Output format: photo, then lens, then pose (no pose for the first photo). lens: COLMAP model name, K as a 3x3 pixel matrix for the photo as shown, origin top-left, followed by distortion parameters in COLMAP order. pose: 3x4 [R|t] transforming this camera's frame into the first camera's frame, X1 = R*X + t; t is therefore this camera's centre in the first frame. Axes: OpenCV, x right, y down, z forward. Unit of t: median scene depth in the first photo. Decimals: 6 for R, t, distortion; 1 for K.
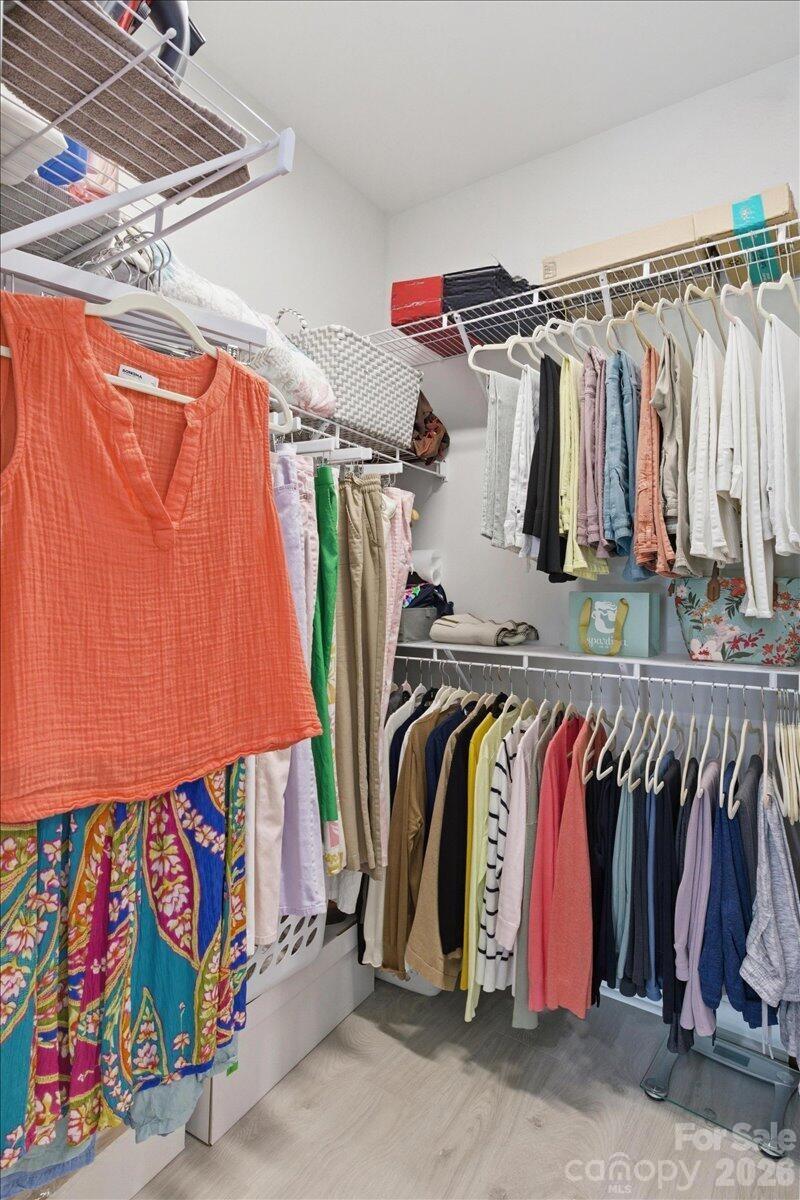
lens RADIAL K [[608.5, 0, 396.5], [0, 608.5, 599.6], [0, 0, 1]] dist [0.007978, -0.004912]
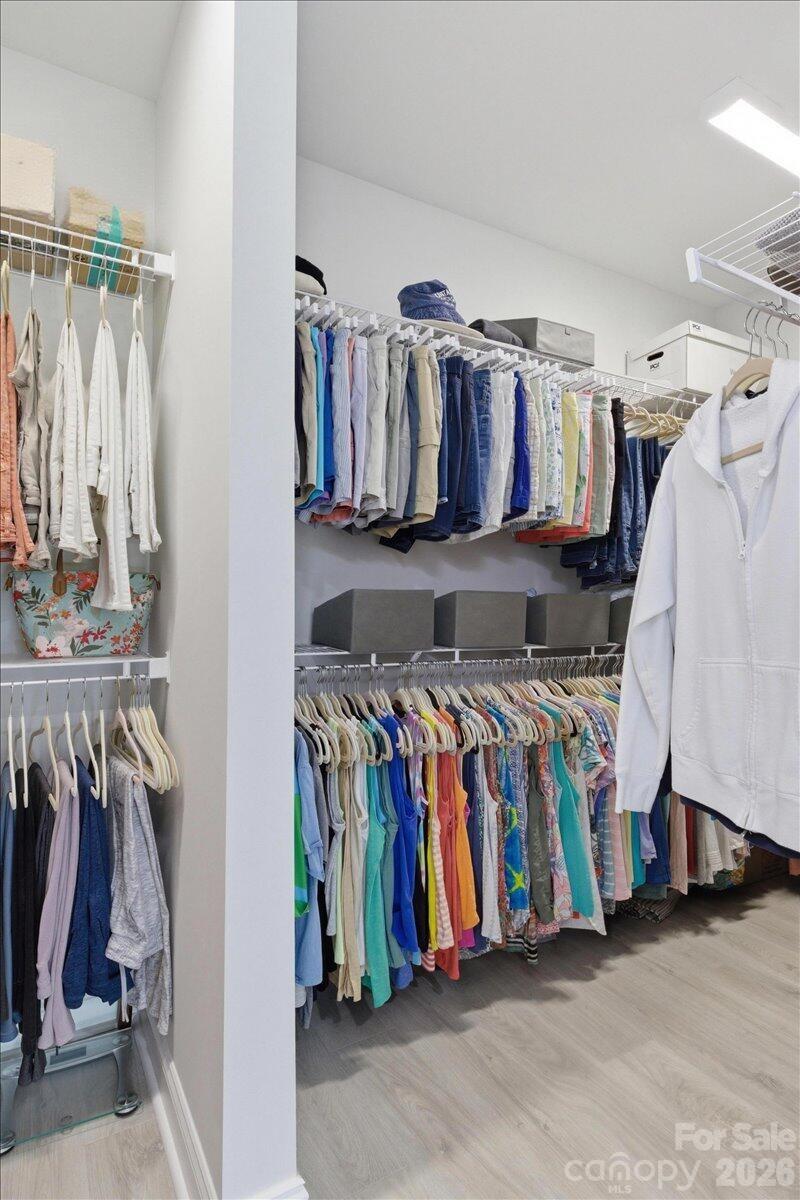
lens RADIAL K [[608.5, 0, 399.7], [0, 608.5, 594.4], [0, 0, 1]] dist [0.007978, -0.004912]
pose [[0.475641, -0.009365, 0.879590, -0.098197], [0.007371, 0.999951, 0.006661, -0.002587], [-0.879609, 0.003315, 0.475686, 0.065797]]
